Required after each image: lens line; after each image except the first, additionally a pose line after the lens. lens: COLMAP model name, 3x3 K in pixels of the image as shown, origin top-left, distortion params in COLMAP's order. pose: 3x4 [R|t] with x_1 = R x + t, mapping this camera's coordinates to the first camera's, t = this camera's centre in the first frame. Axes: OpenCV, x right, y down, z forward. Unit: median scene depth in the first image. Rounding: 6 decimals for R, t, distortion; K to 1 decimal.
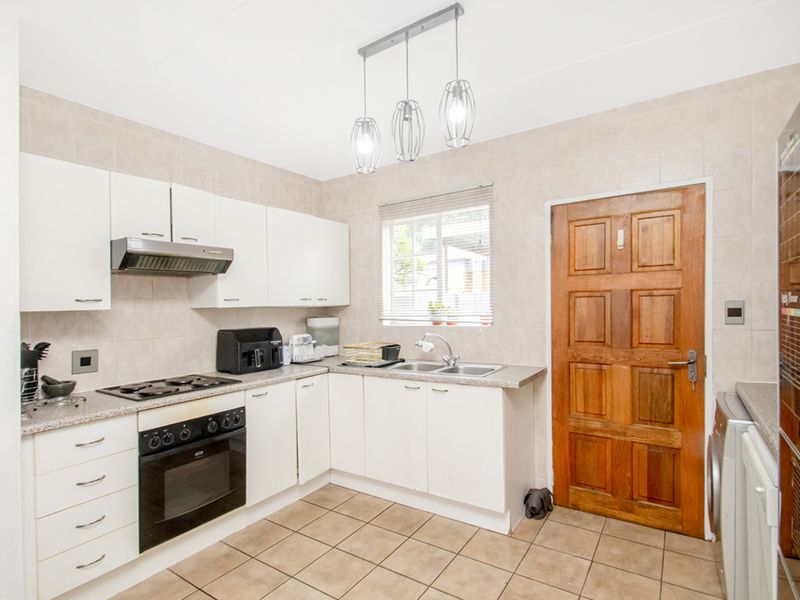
lens RADIAL K [[423.2, 0, 397.4], [0, 423.2, 305.6], [0, 0, 1]] dist [-0.006110, -0.001644]
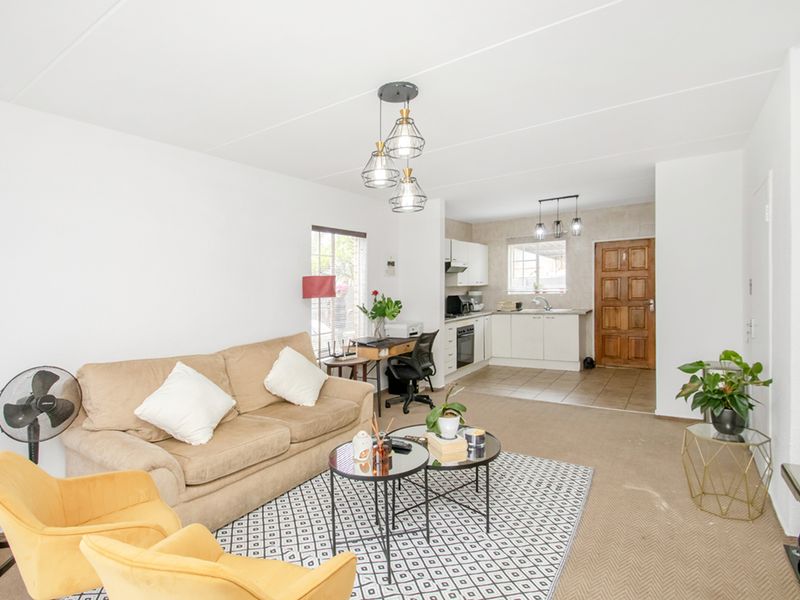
lens RADIAL K [[423.2, 0, 366.0], [0, 423.2, 297.8], [0, 0, 1]] dist [-0.006110, -0.001644]
pose [[0.998913, -0.010418, -0.045431, -0.850265], [0.011409, 0.999701, 0.021626, 0.014001], [0.045193, -0.022121, 0.998733, -1.508146]]
